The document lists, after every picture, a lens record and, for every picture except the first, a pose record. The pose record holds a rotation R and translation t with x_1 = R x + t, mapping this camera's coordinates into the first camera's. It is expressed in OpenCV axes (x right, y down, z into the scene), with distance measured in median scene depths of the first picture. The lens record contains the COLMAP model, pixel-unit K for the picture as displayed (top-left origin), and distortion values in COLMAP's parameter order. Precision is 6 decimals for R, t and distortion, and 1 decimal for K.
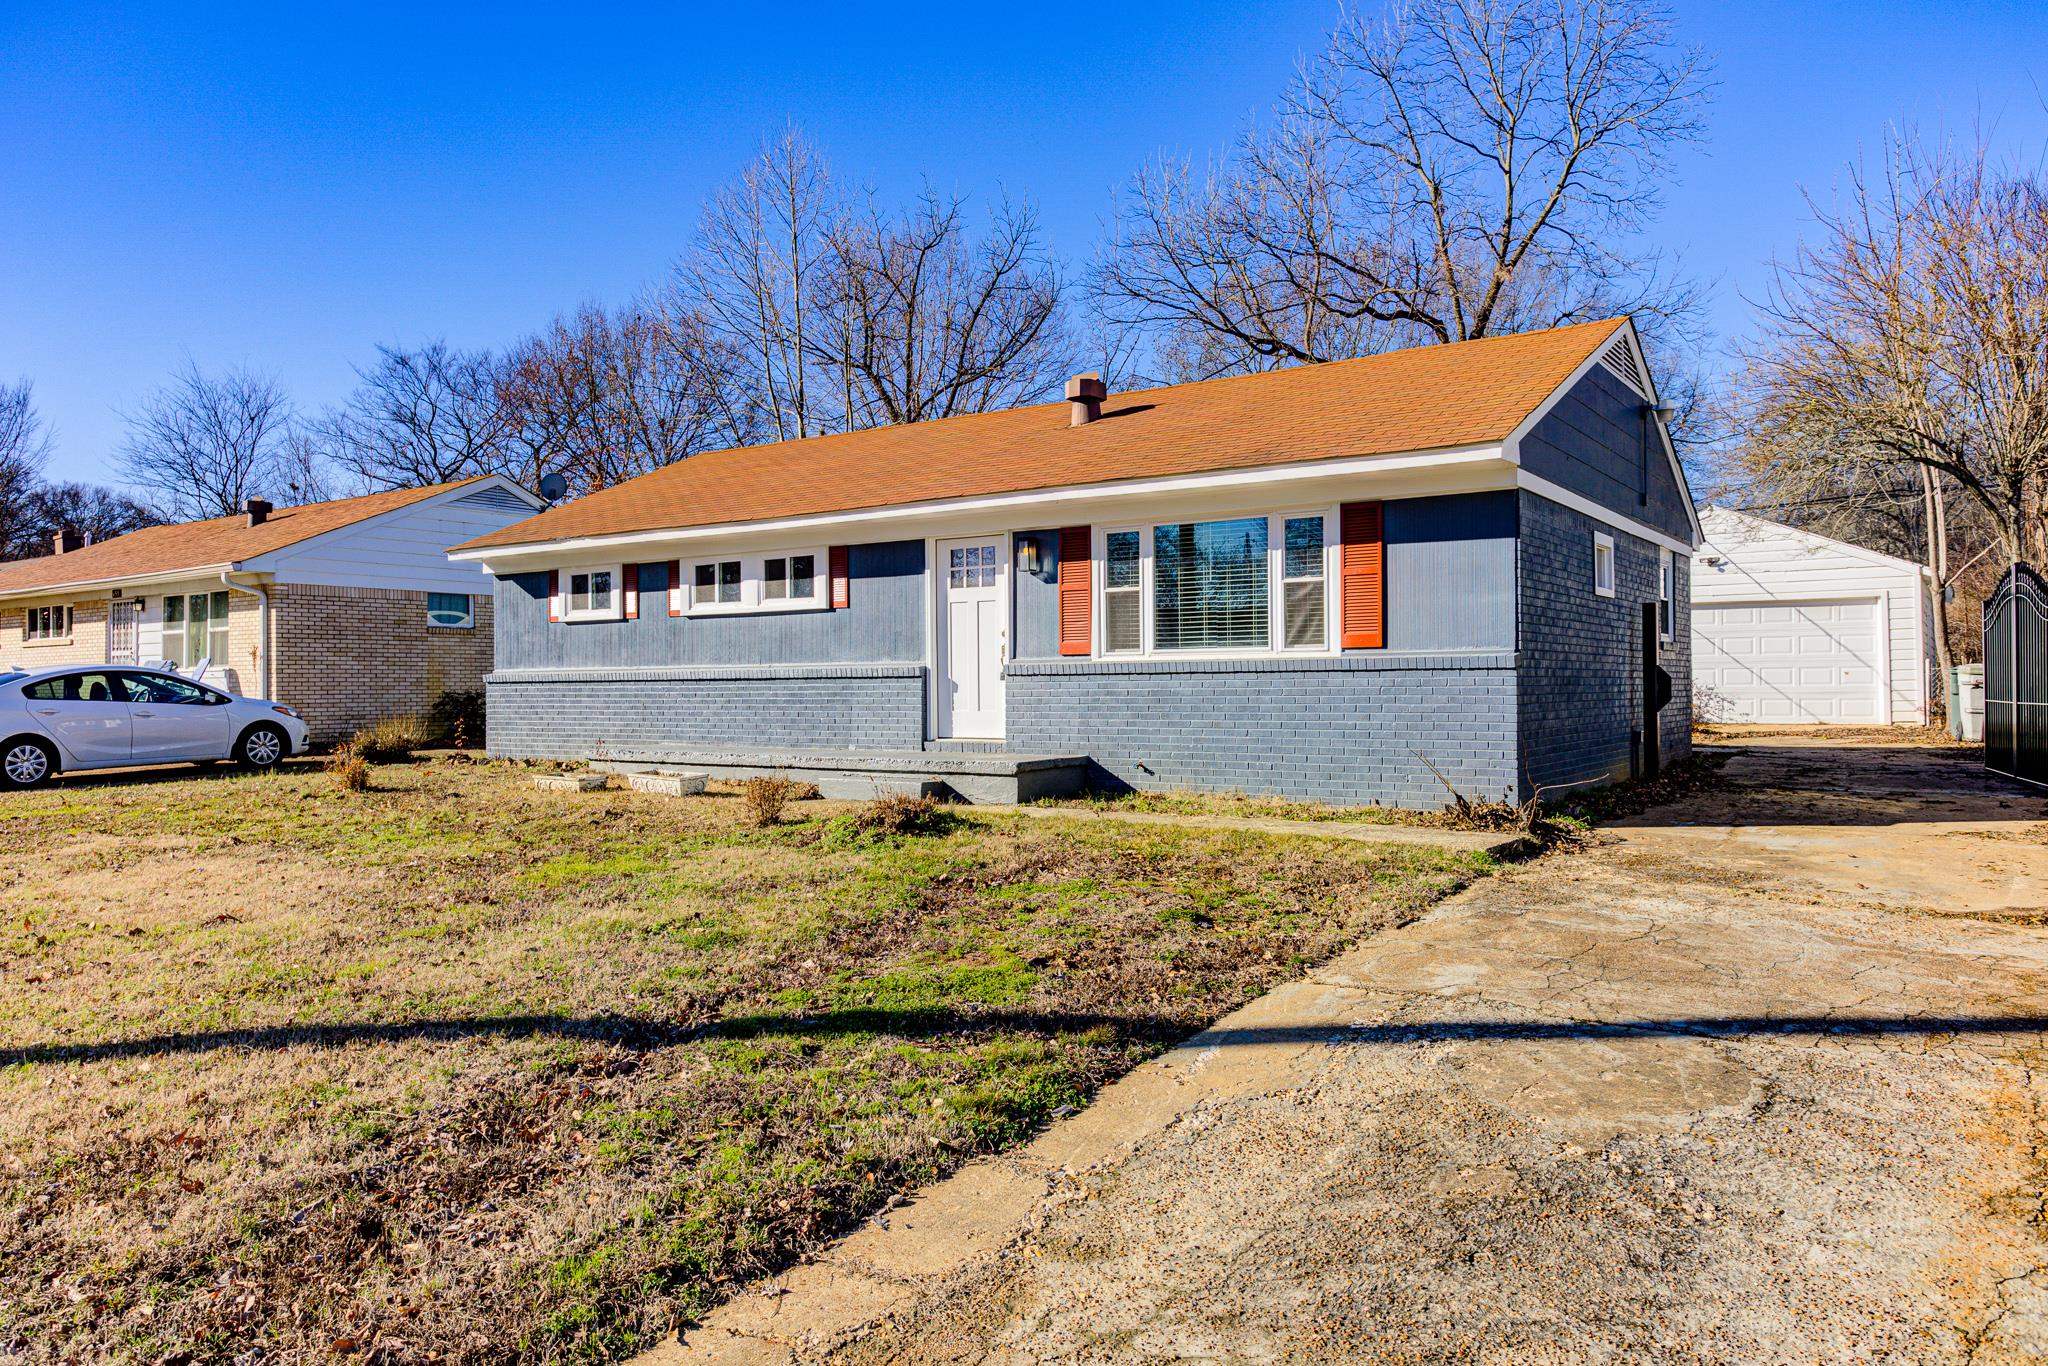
lens RADIAL K [[1396.7, 0, 1029.7], [0, 1396.7, 660.8], [0, 0, 1]] dist [0.031005, 0.002036]
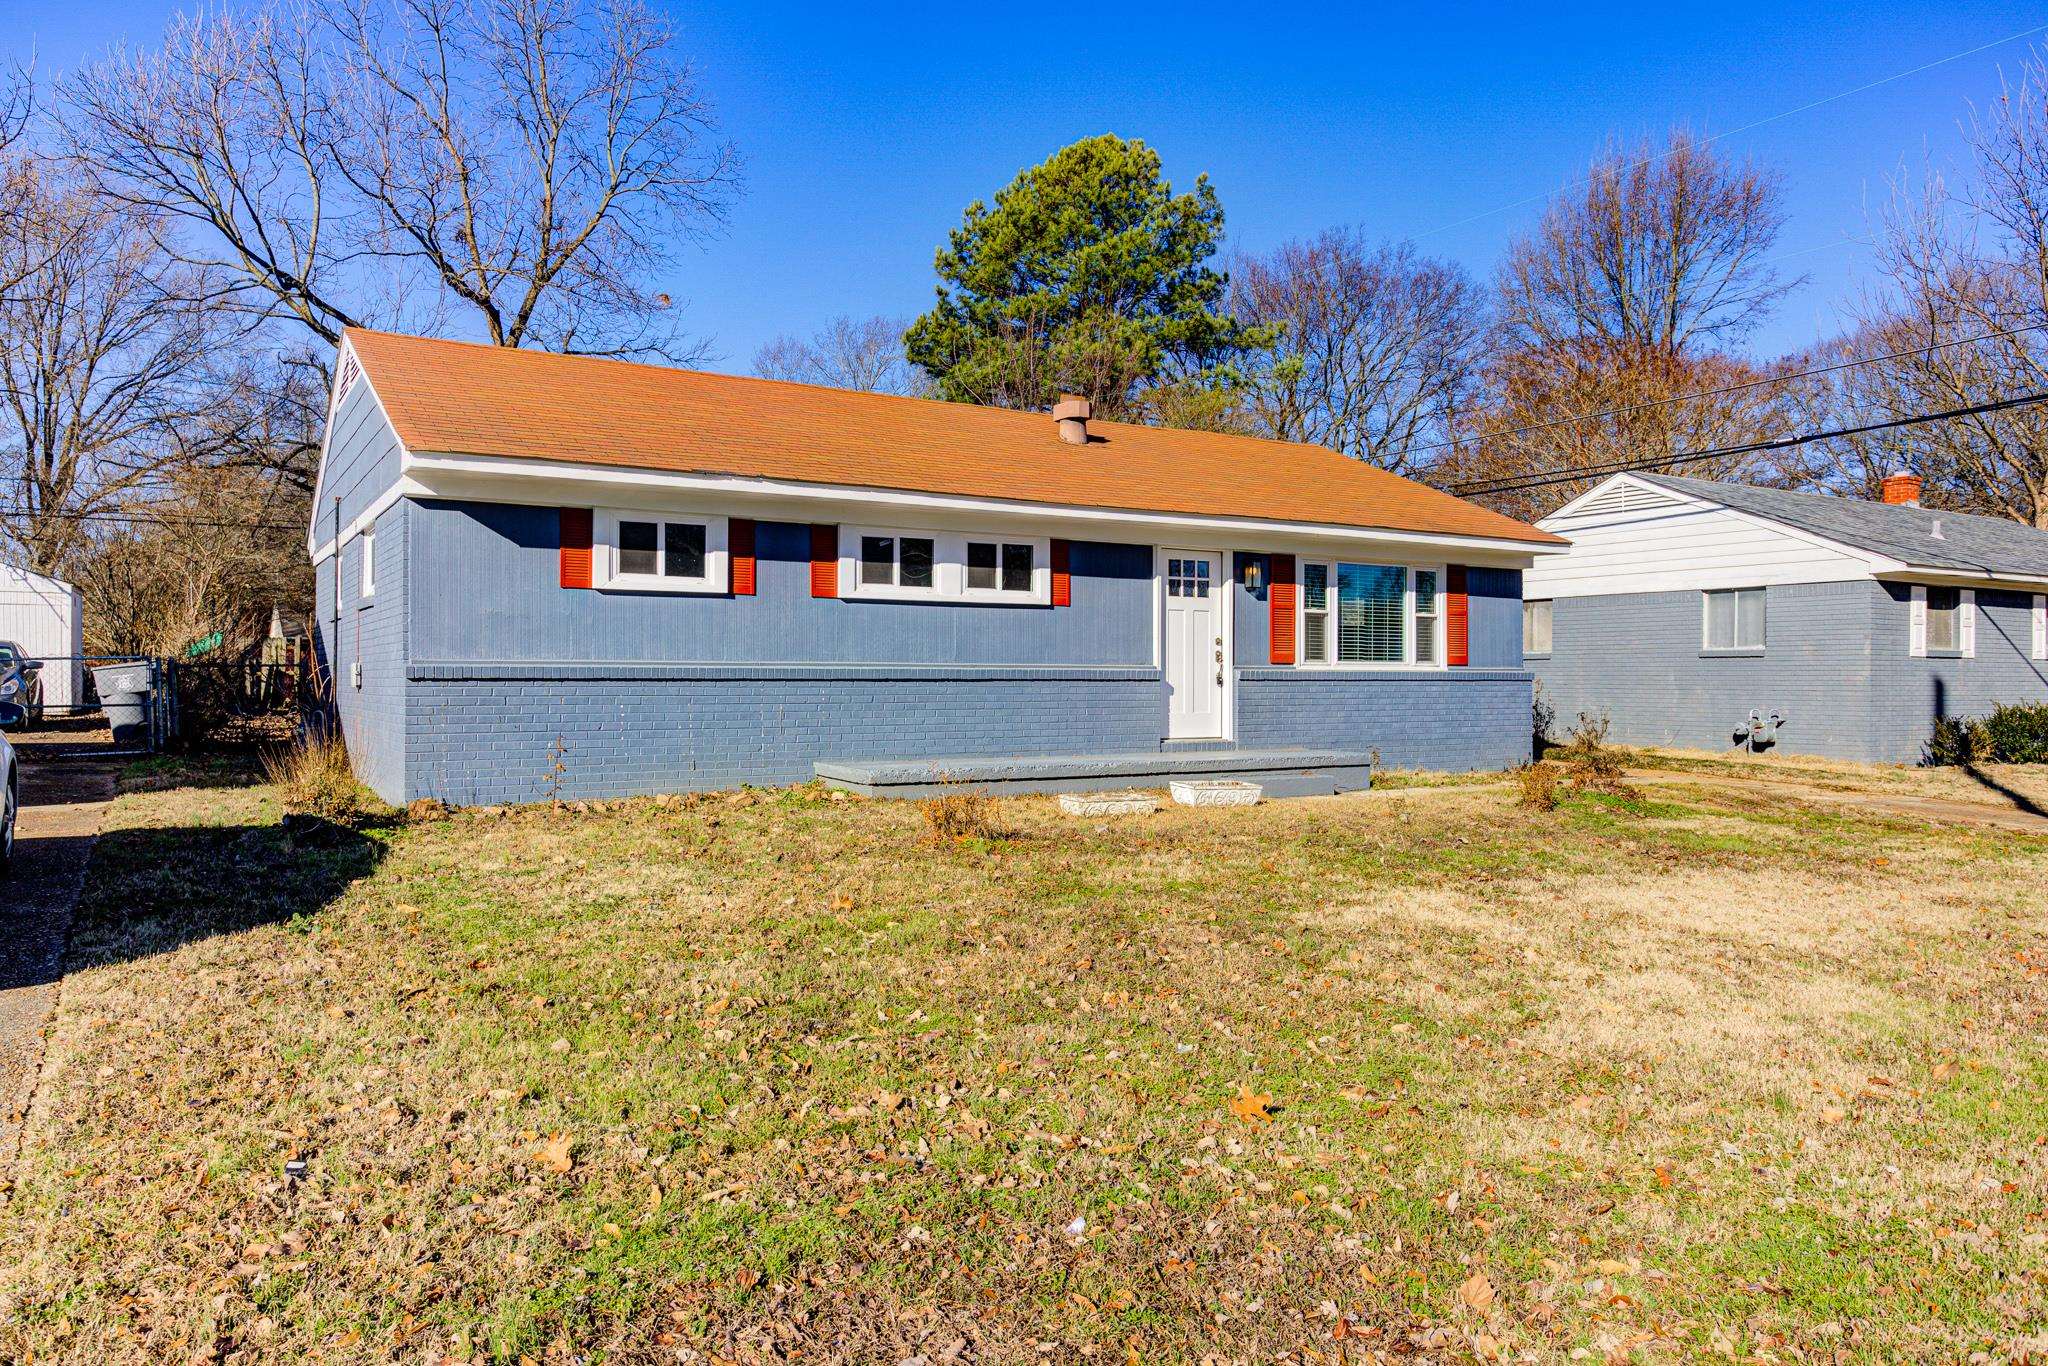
lens RADIAL K [[1396.7, 0, 1025.5], [0, 1396.7, 698.4], [0, 0, 1]] dist [0.031005, 0.002036]
pose [[0.408093, 0.001272, 0.912940, -1.106777], [-0.016569, 0.999845, 0.006013, 0.021130], [-0.912790, -0.017581, 0.408051, 0.701760]]
